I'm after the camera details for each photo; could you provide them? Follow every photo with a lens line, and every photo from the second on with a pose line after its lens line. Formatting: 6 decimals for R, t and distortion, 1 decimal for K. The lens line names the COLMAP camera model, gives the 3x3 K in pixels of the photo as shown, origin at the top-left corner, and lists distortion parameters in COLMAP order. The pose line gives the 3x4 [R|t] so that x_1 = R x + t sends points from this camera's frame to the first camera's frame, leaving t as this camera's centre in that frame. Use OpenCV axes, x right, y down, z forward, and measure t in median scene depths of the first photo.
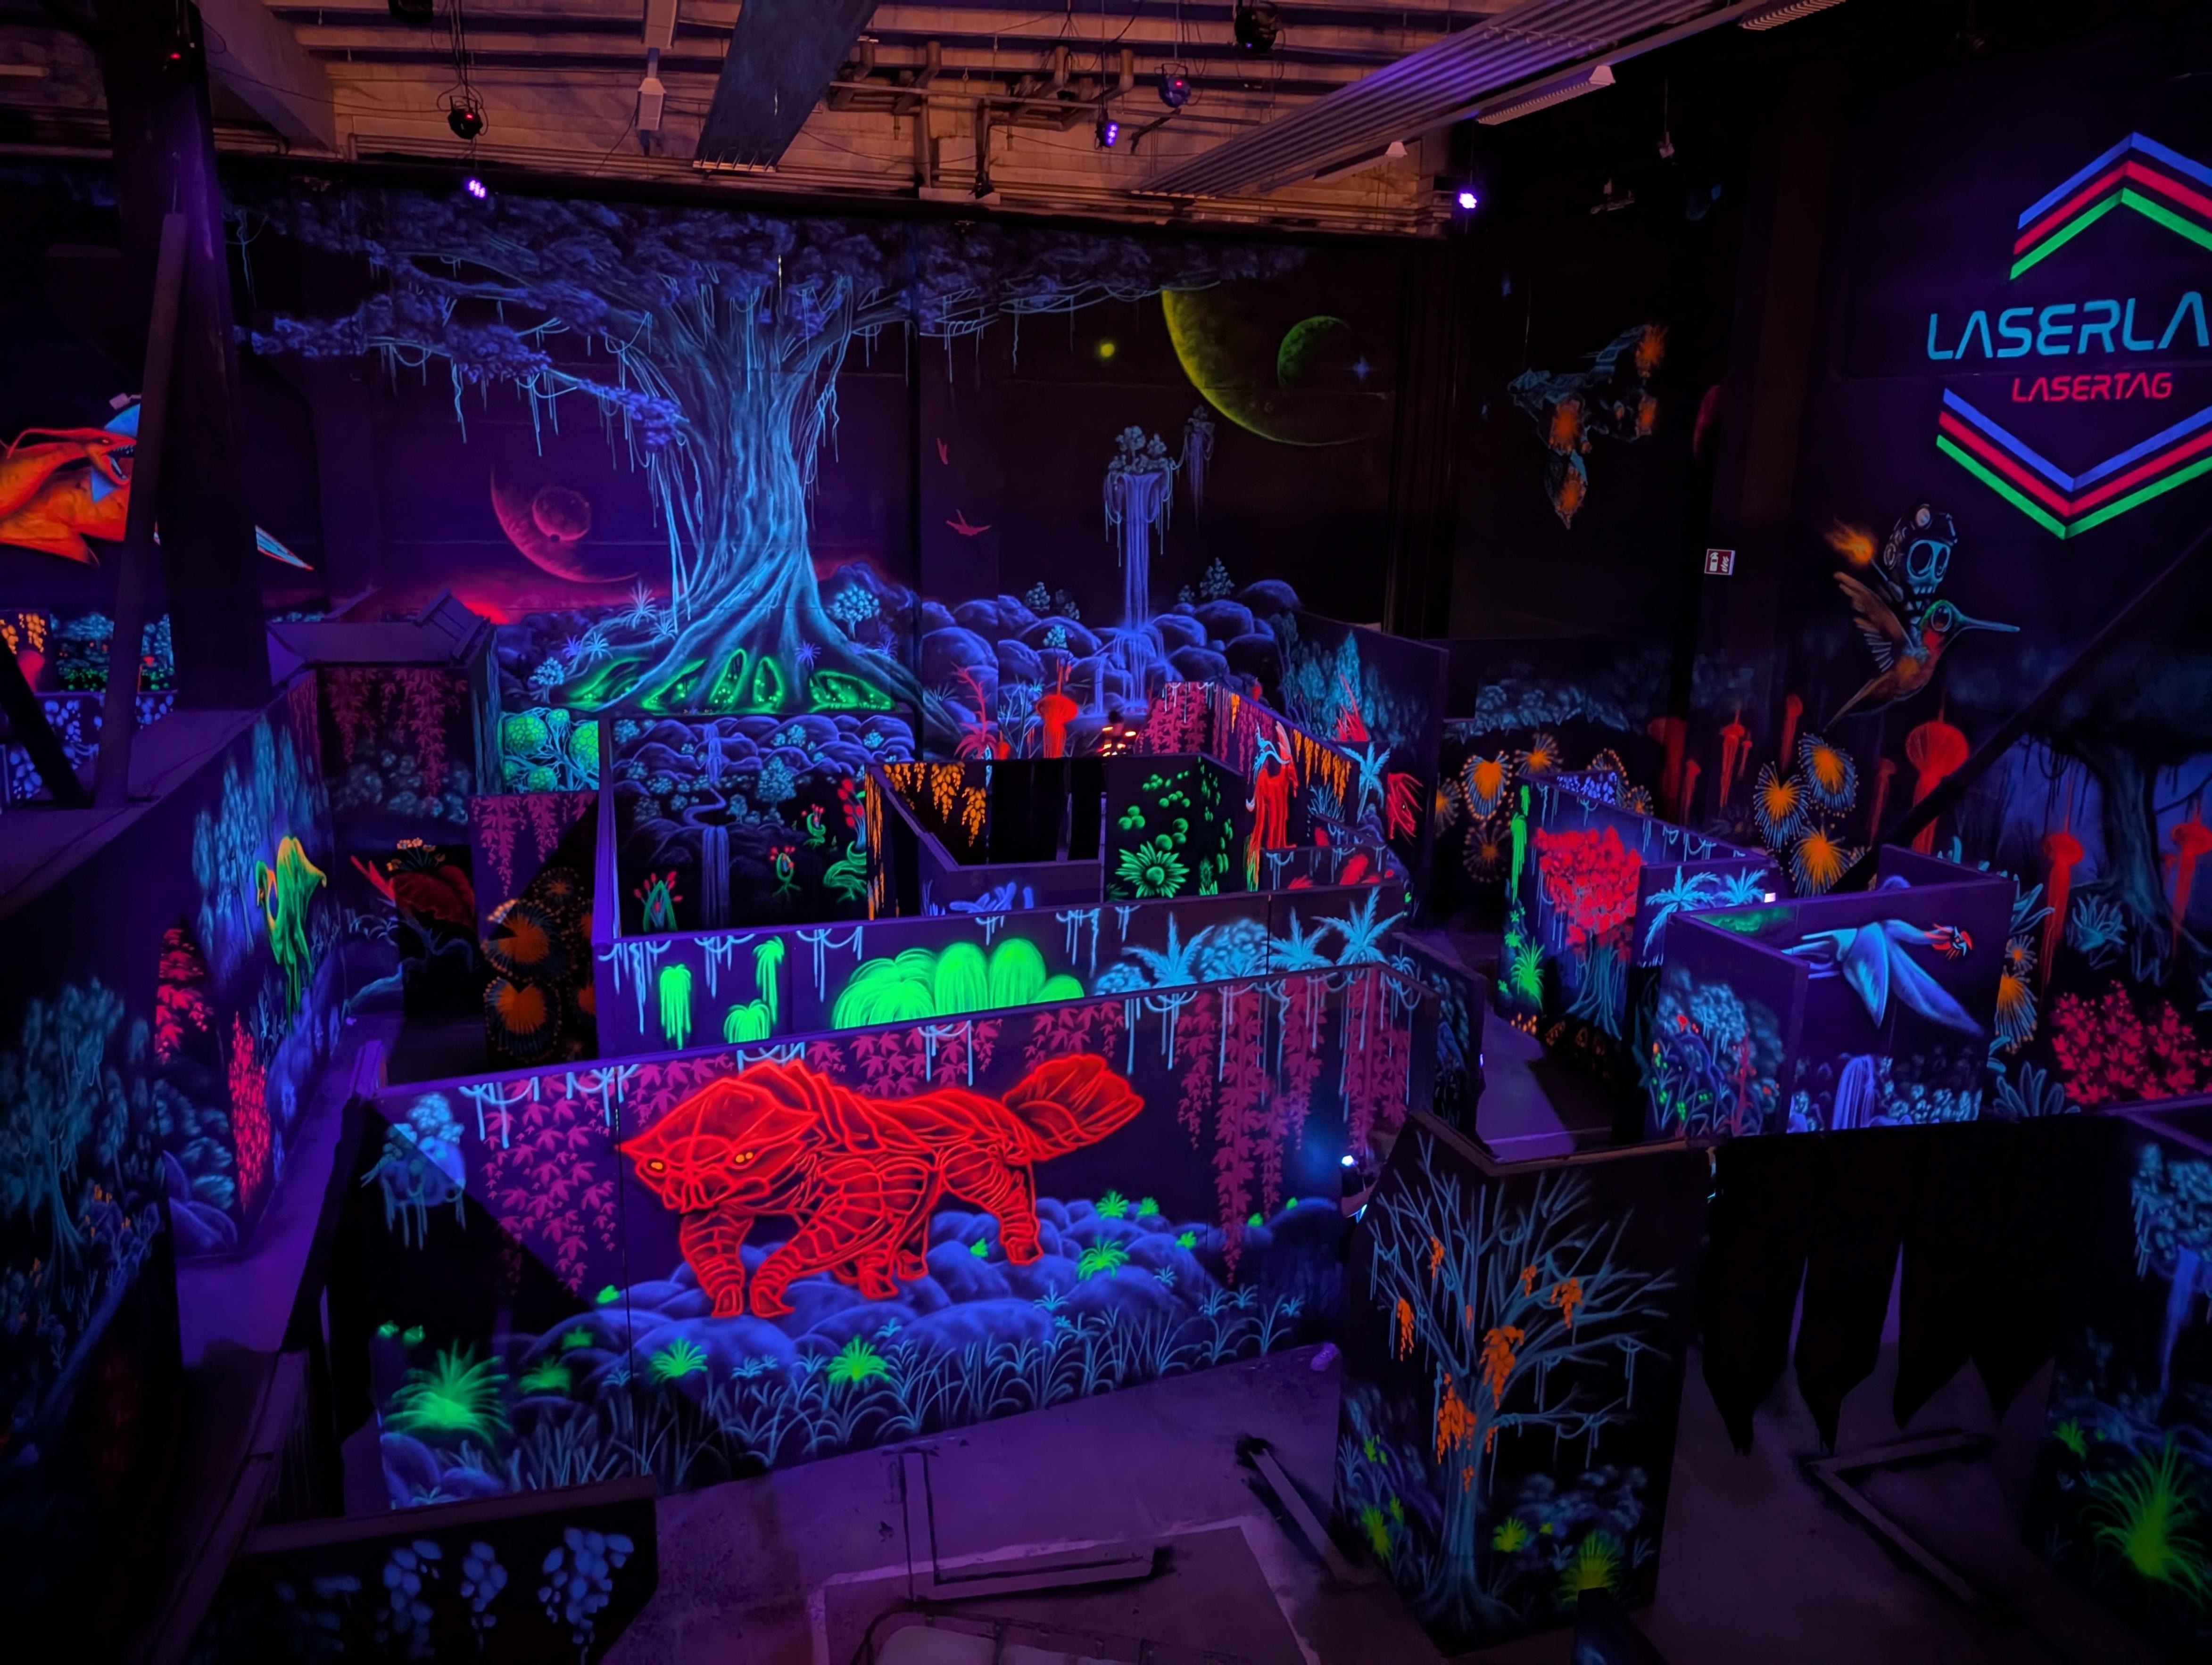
lens RADIAL K [[1598.2, 0, 1103.4], [0, 1598.2, 839.0], [0, 0, 1]] dist [0.009178, 0.001119]
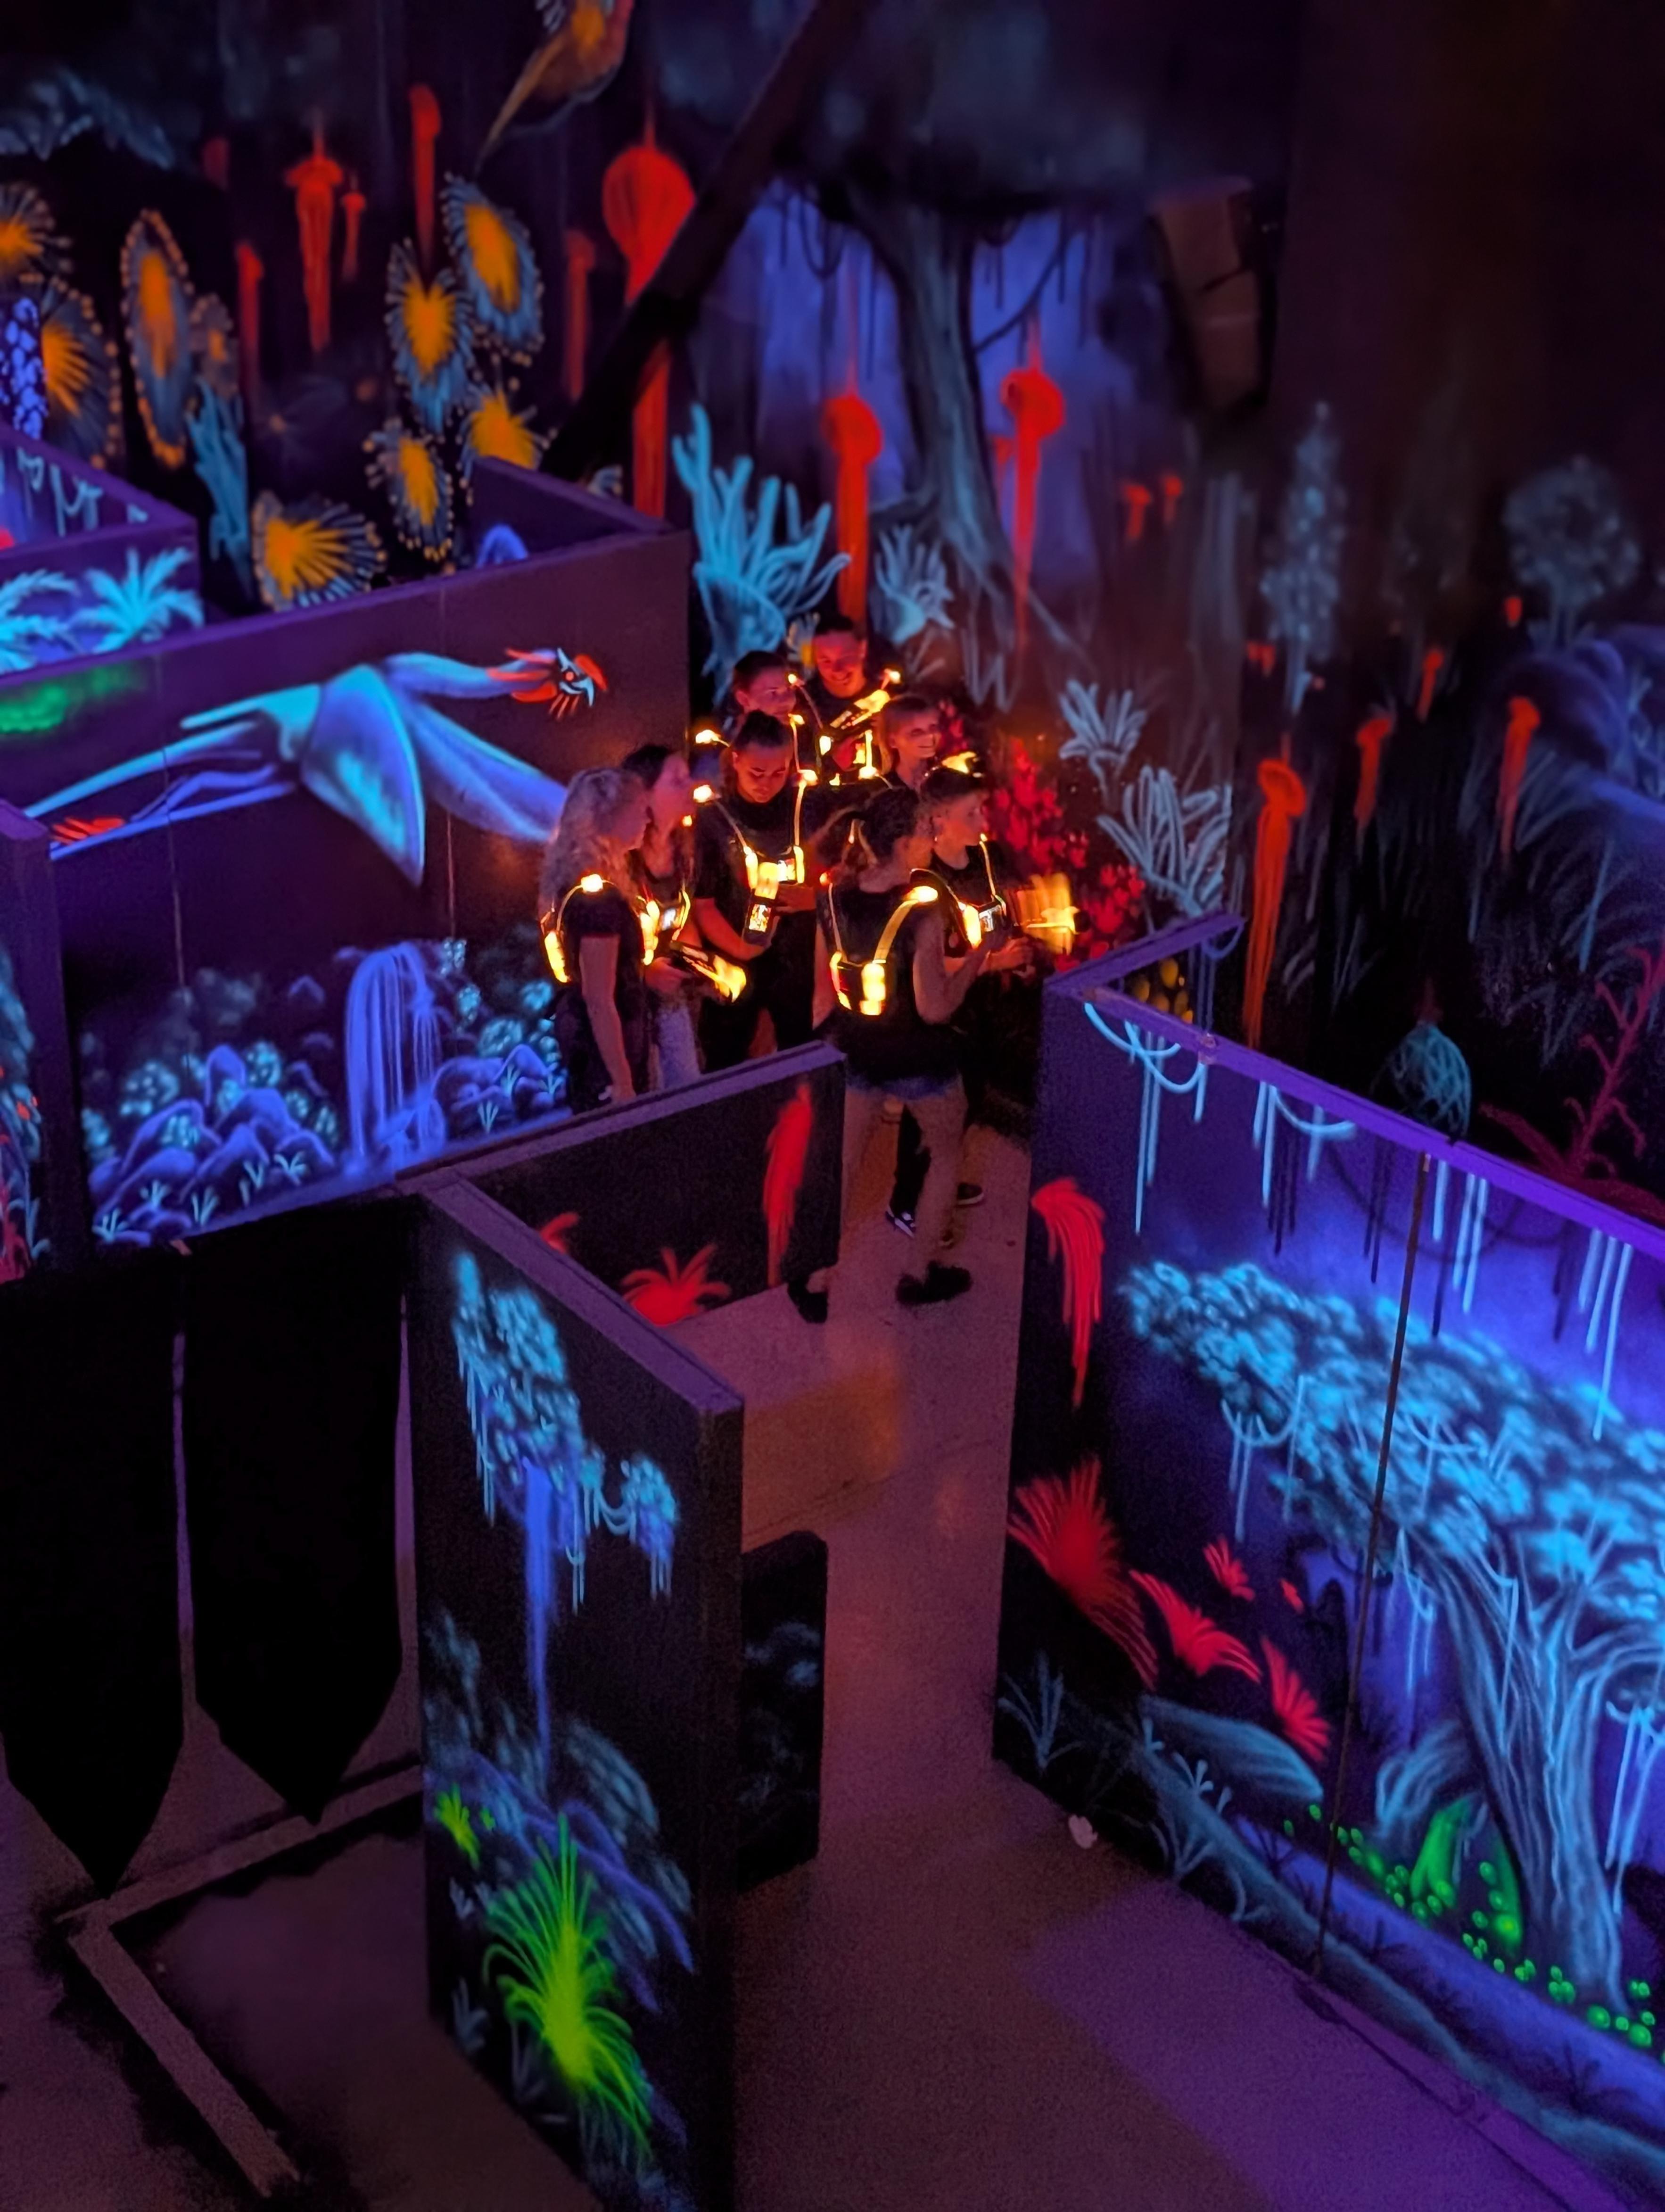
lens RADIAL K [[3131.4, 0, 829.2], [0, 3131.4, 1104.6], [0, 0, 1]] dist [0.084147, 0.000000]
pose [[0.951010, -0.150693, 0.269949, 0.337966], [0.078248, 0.962058, 0.261385, -0.049881], [-0.299096, -0.227457, 0.926717, 0.098416]]
